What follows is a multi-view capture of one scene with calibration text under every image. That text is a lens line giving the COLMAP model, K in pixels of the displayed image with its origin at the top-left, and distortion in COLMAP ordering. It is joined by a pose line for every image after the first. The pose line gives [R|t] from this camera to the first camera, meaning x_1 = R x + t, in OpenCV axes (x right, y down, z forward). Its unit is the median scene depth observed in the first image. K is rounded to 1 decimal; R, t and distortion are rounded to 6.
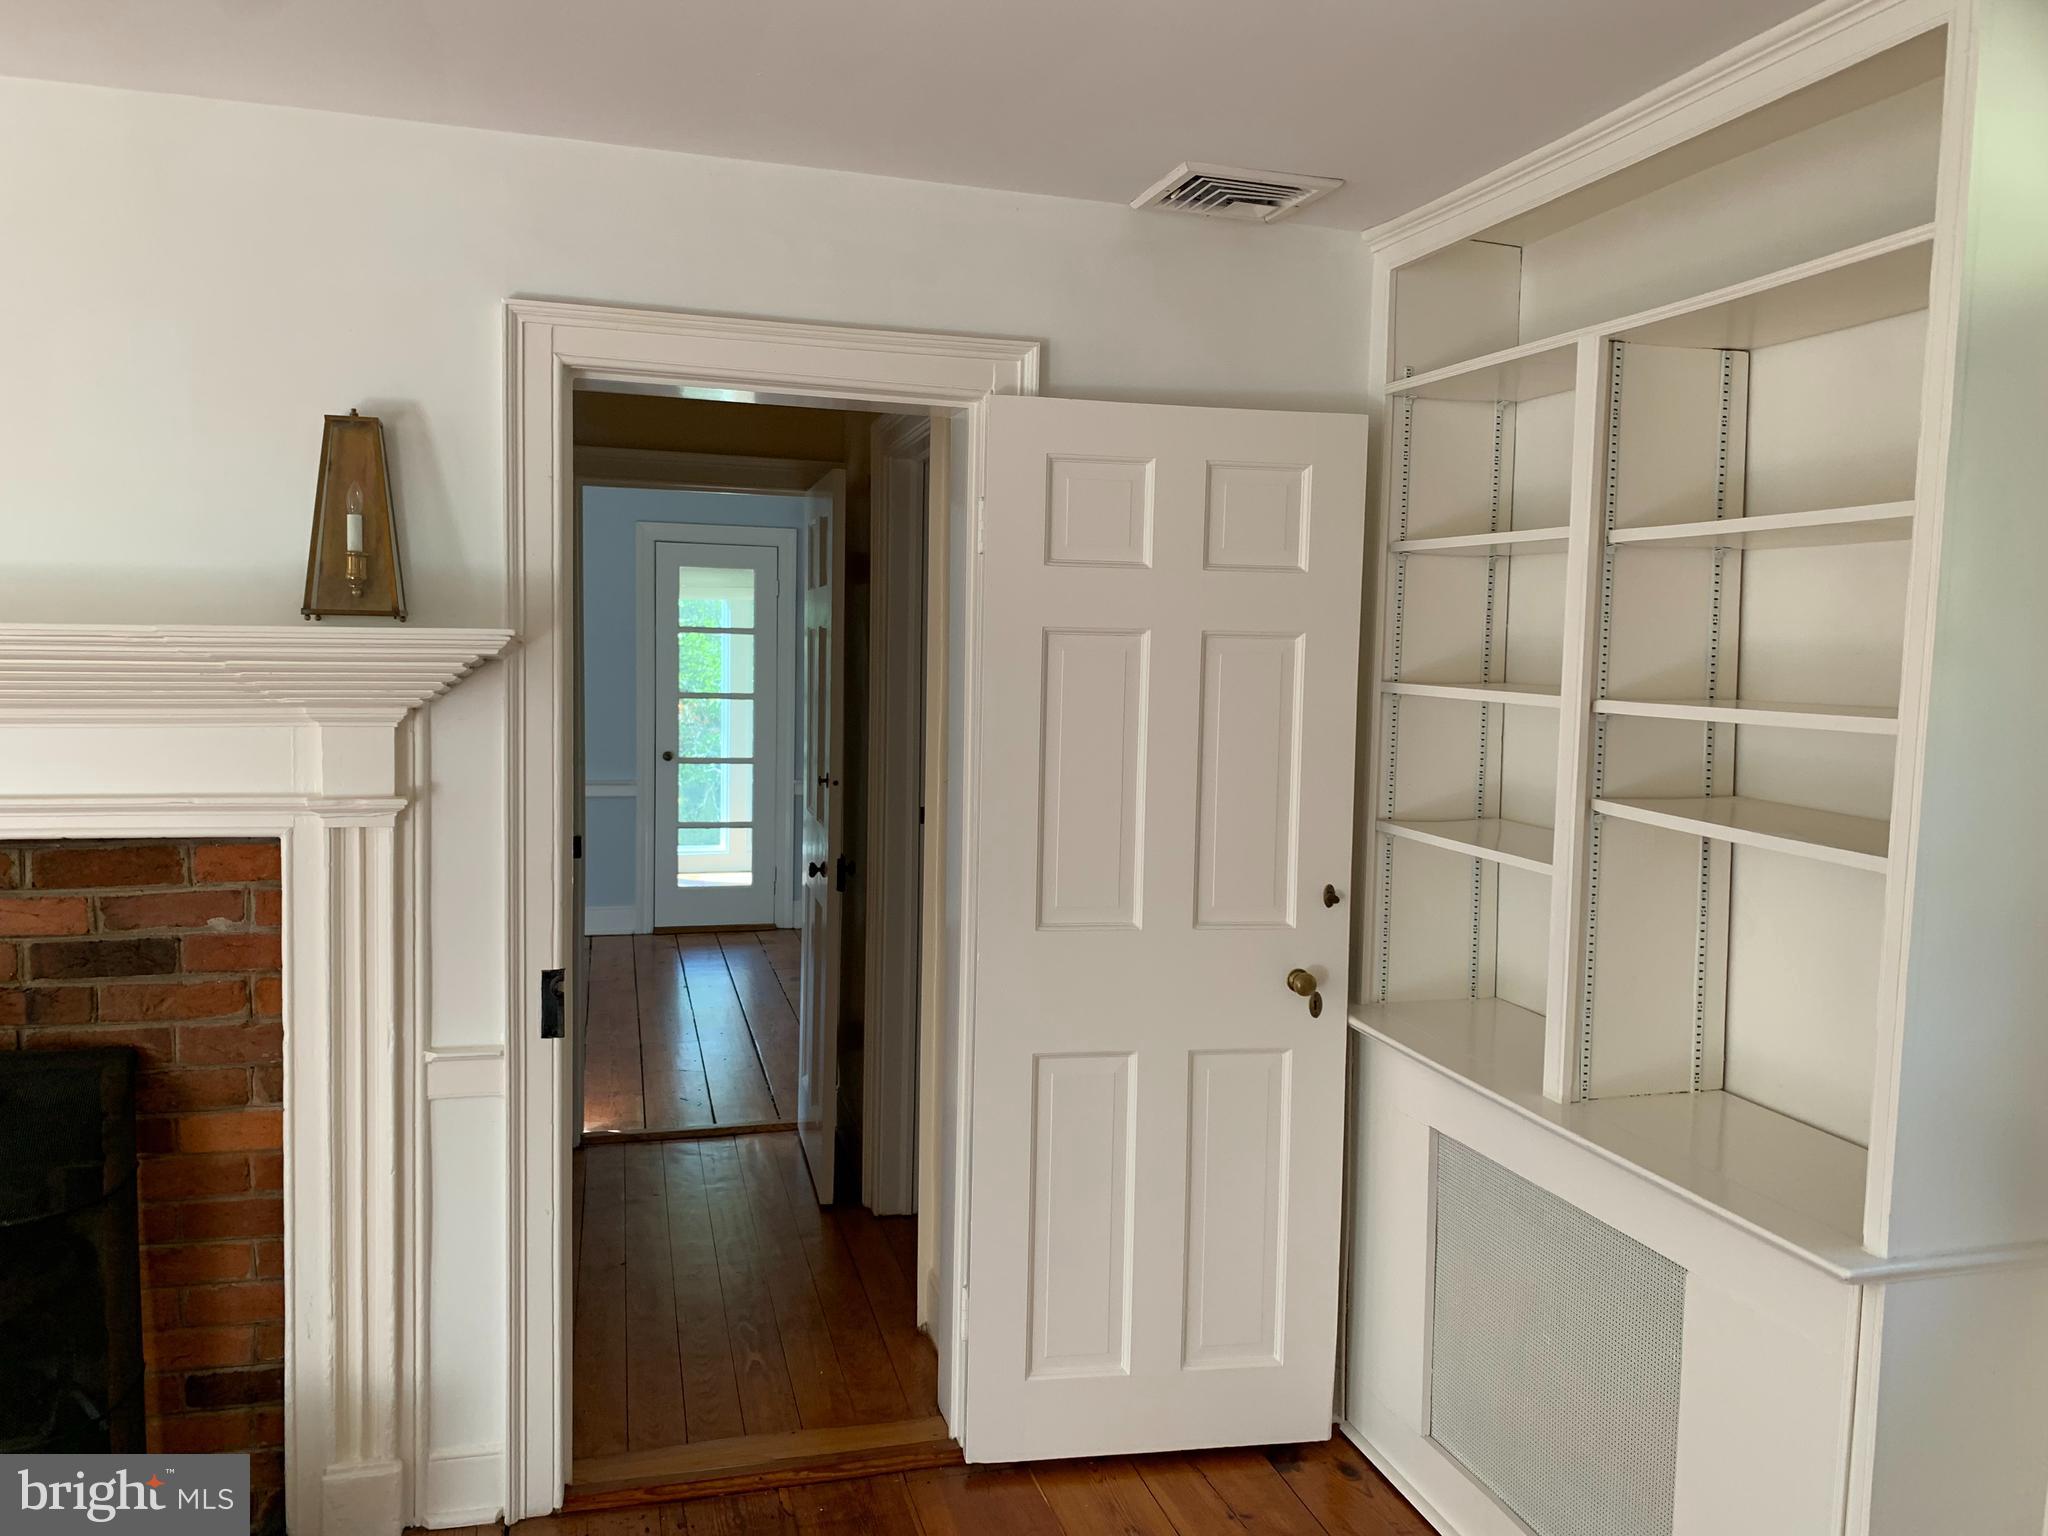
lens RADIAL K [[1563.1, 0, 1018.0], [0, 1563.1, 756.6], [0, 0, 1]] dist [0.007501, -0.009267]
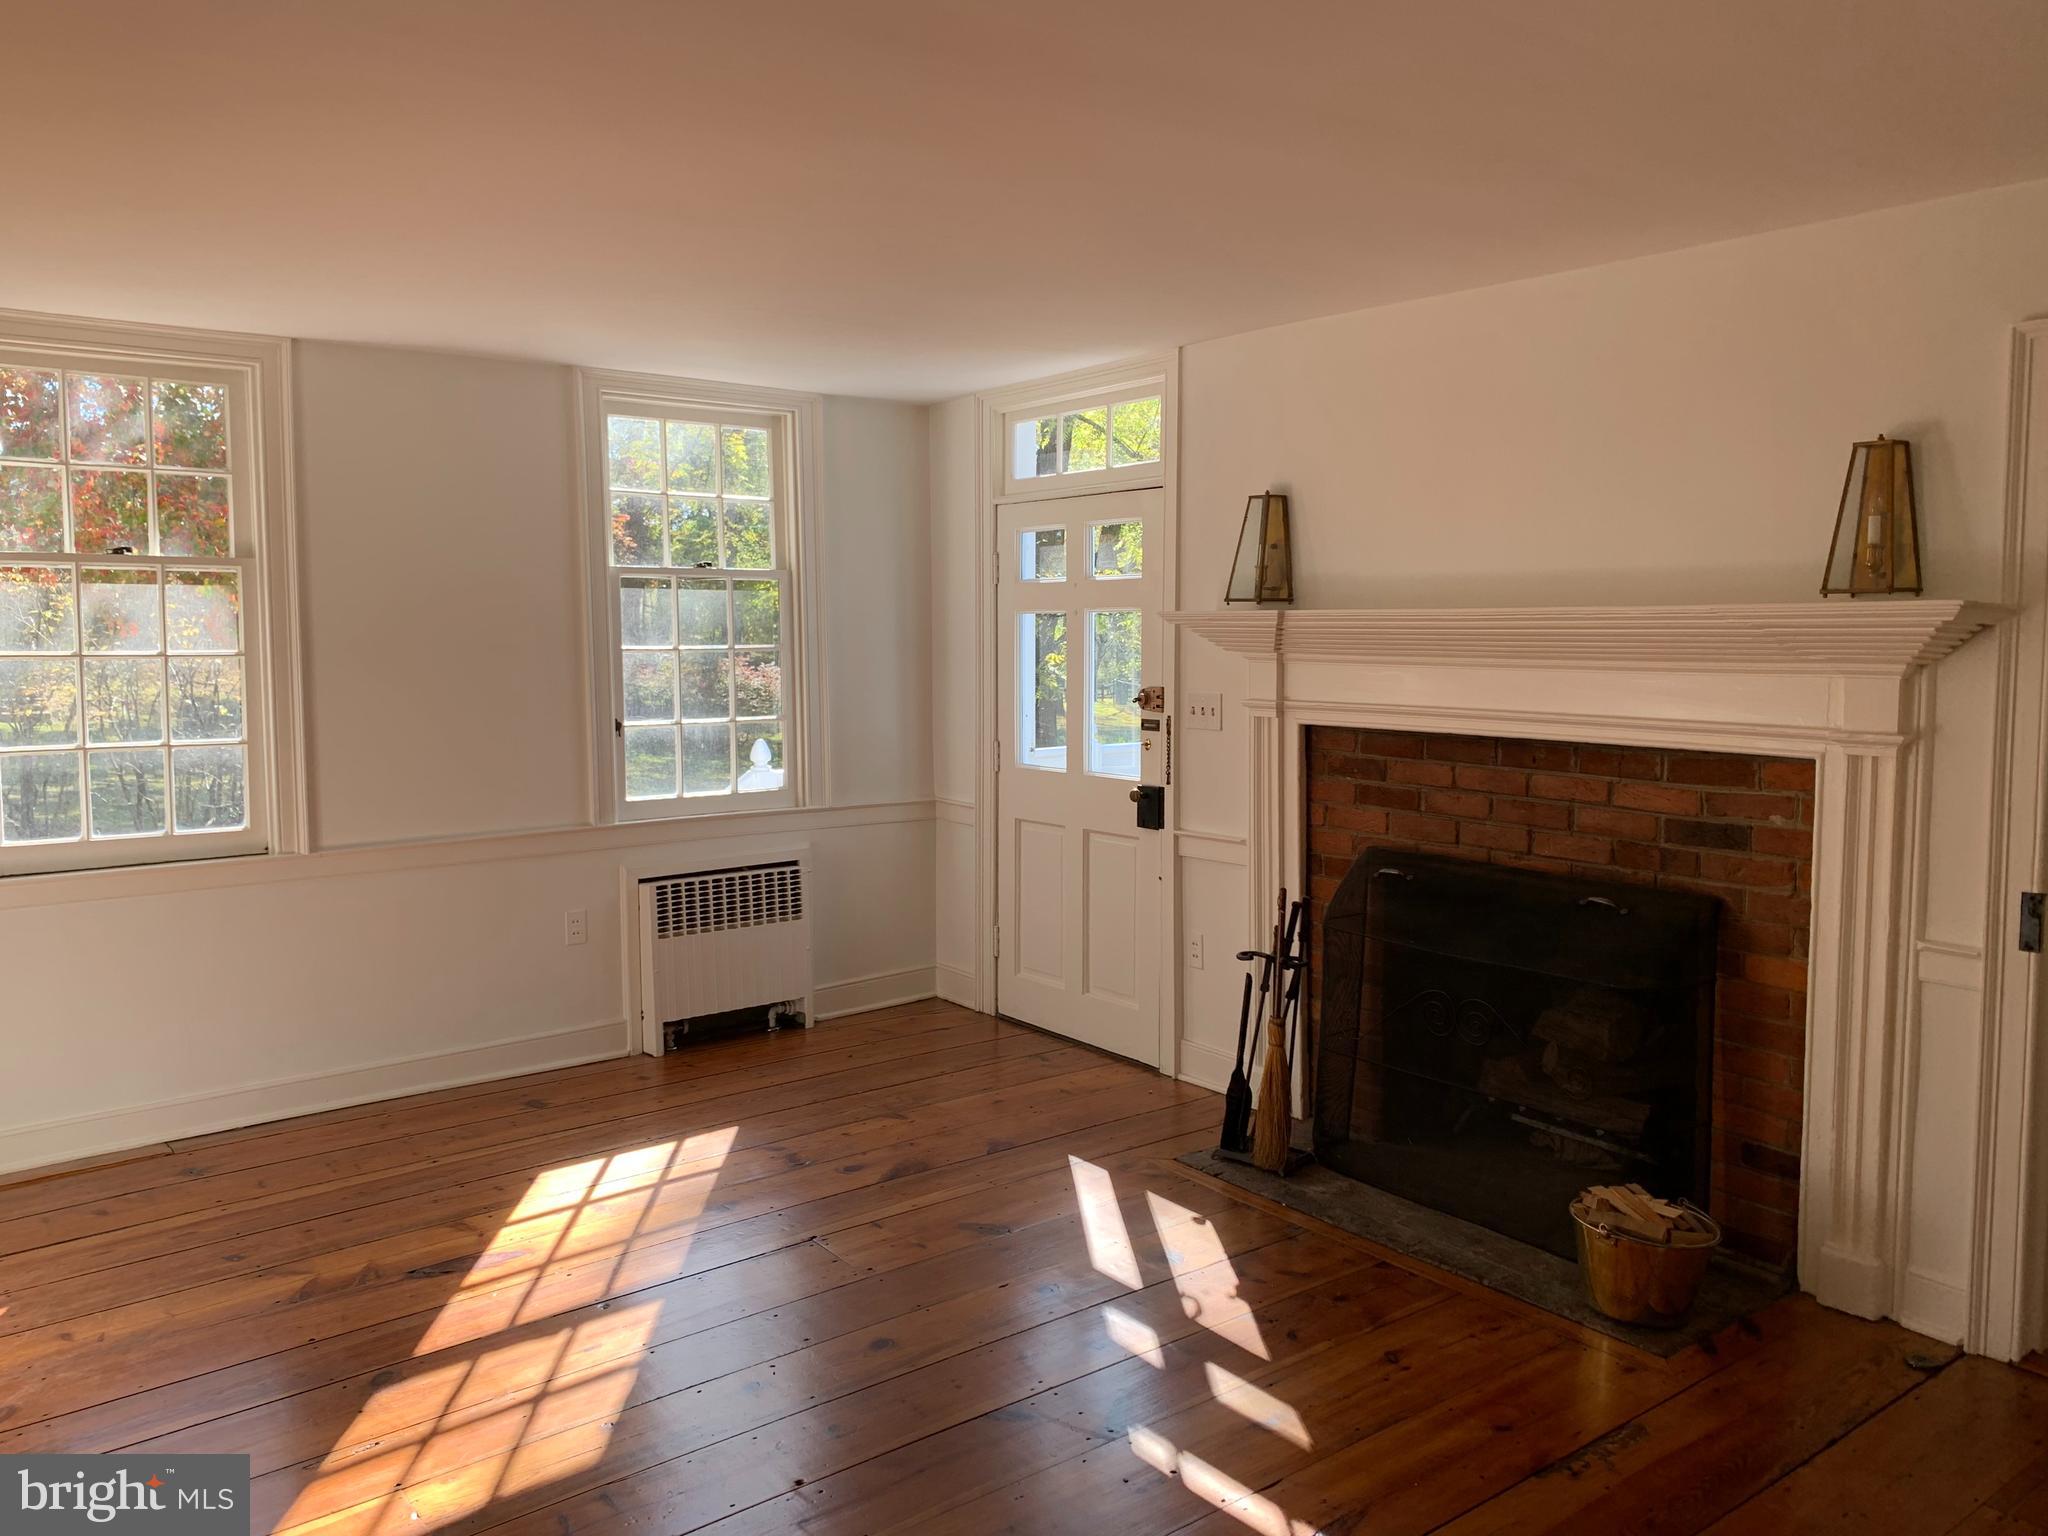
lens RADIAL K [[1553.9, 0, 1026.8], [0, 1553.9, 745.1], [0, 0, 1]] dist [0.010349, -0.003181]
pose [[0.375646, 0.056172, -0.925059, 0.486529], [-0.053883, 0.997797, 0.038708, 0.022477], [0.925195, 0.035304, 0.377845, -0.128598]]
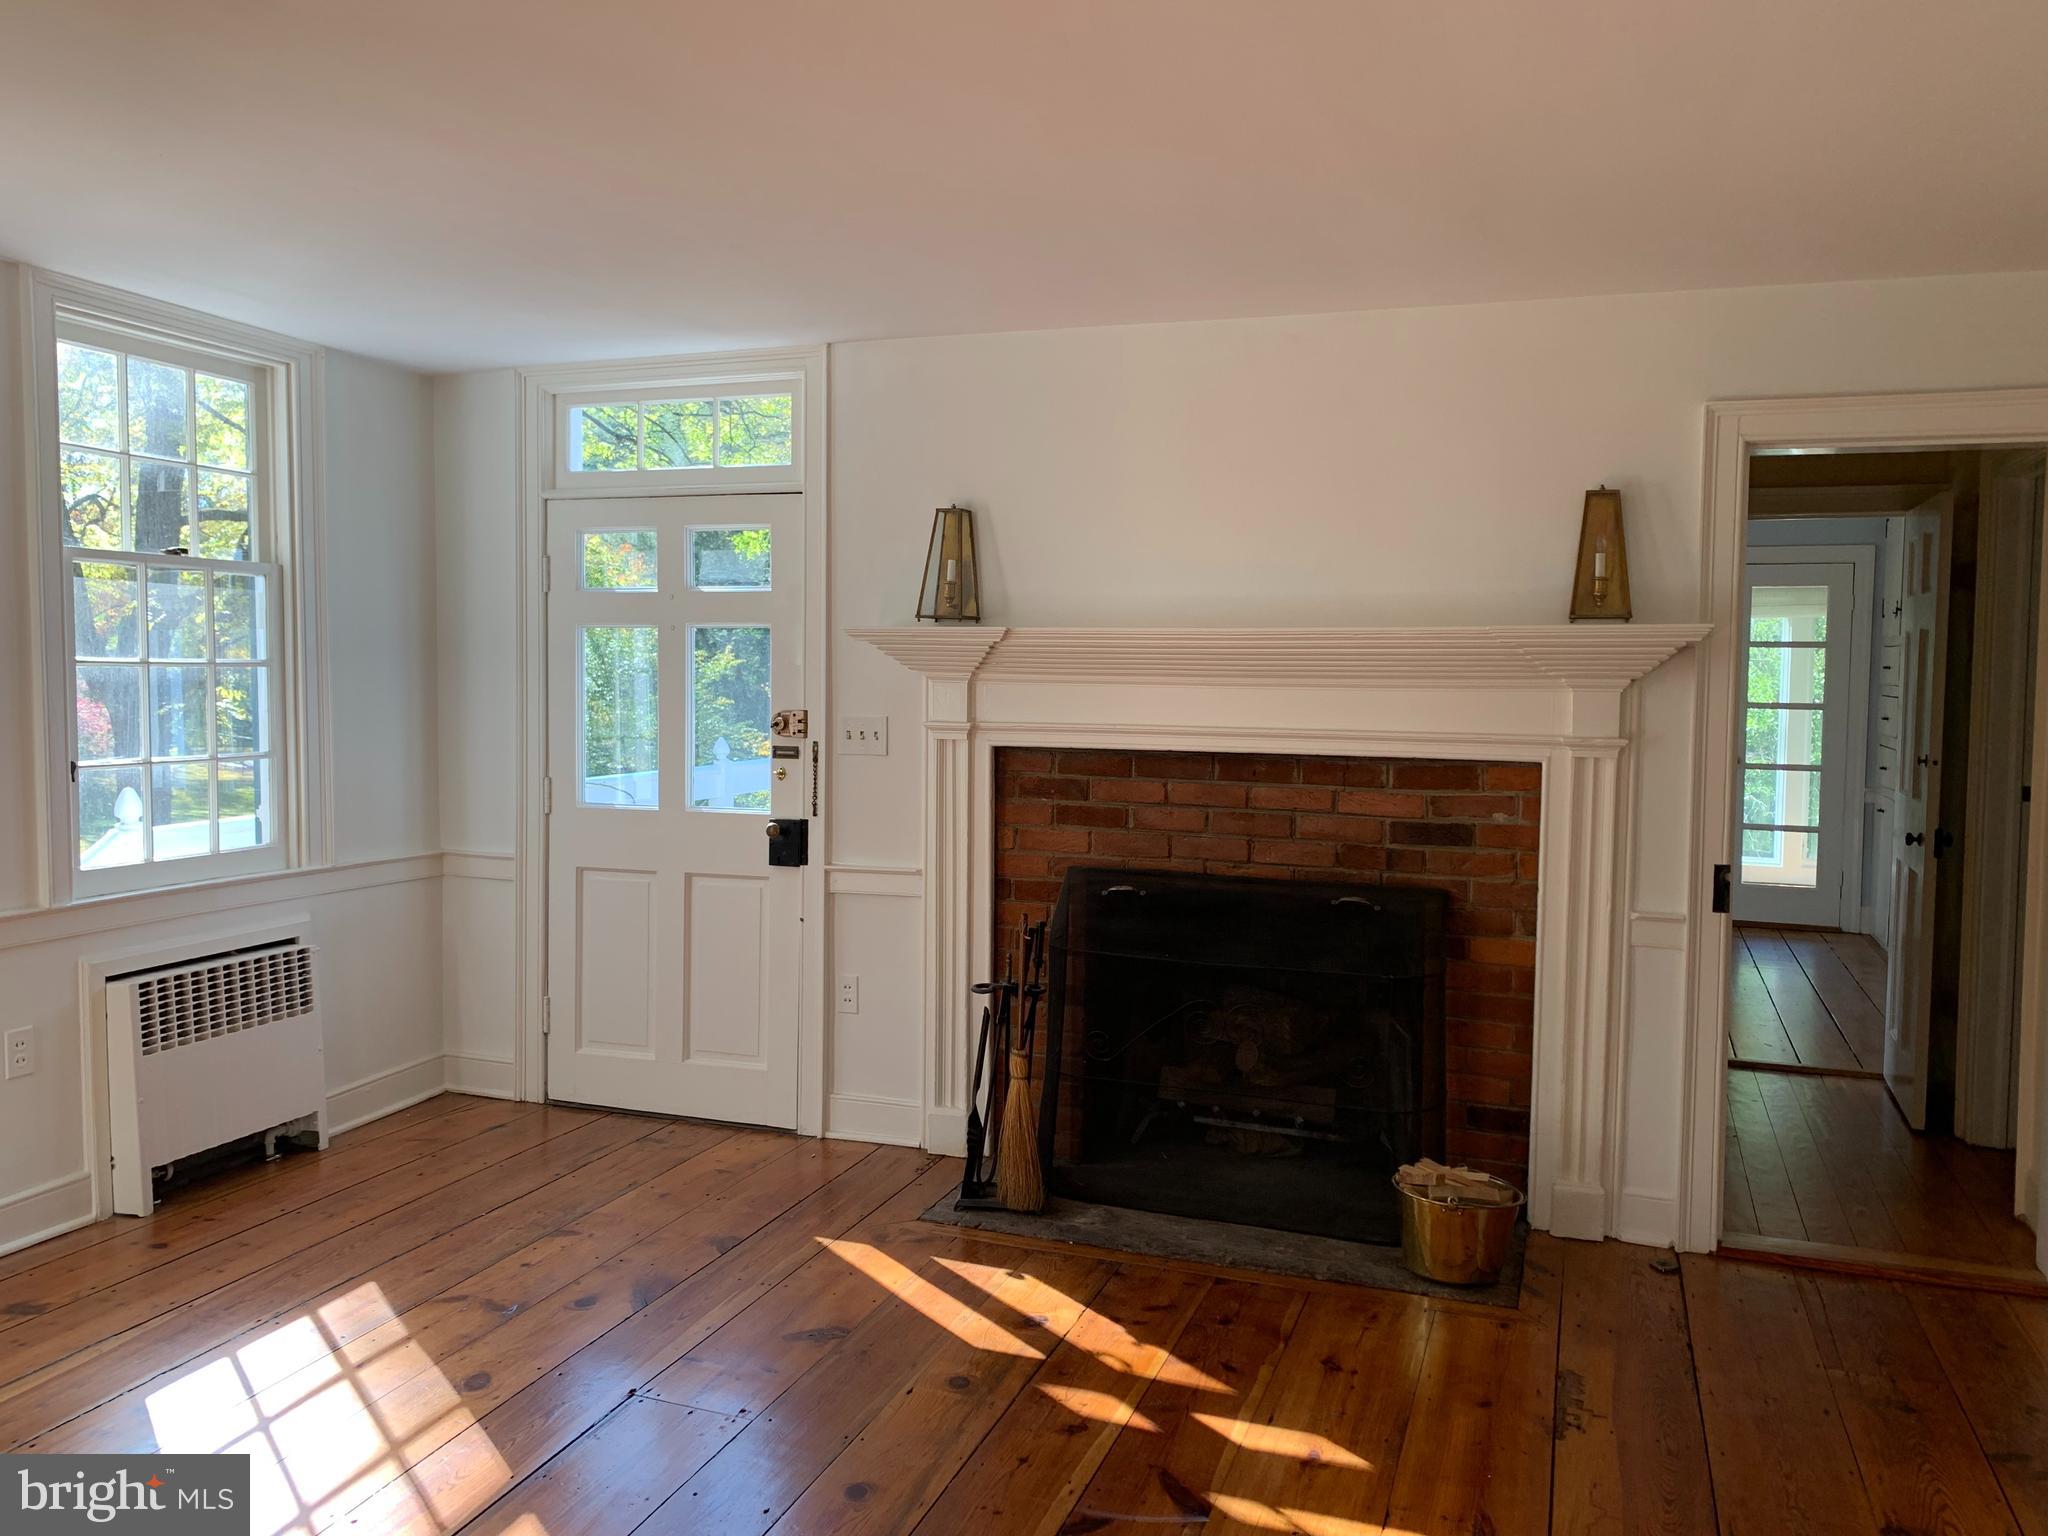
lens RADIAL K [[1562.5, 0, 1021.4], [0, 1562.5, 748.0], [0, 0, 1]] dist [0.049356, -0.052039]
pose [[0.815525, 0.021919, -0.578307, 0.008992], [-0.035415, 0.999300, -0.012067, 0.070327], [0.577638, 0.030322, 0.815730, -0.545340]]
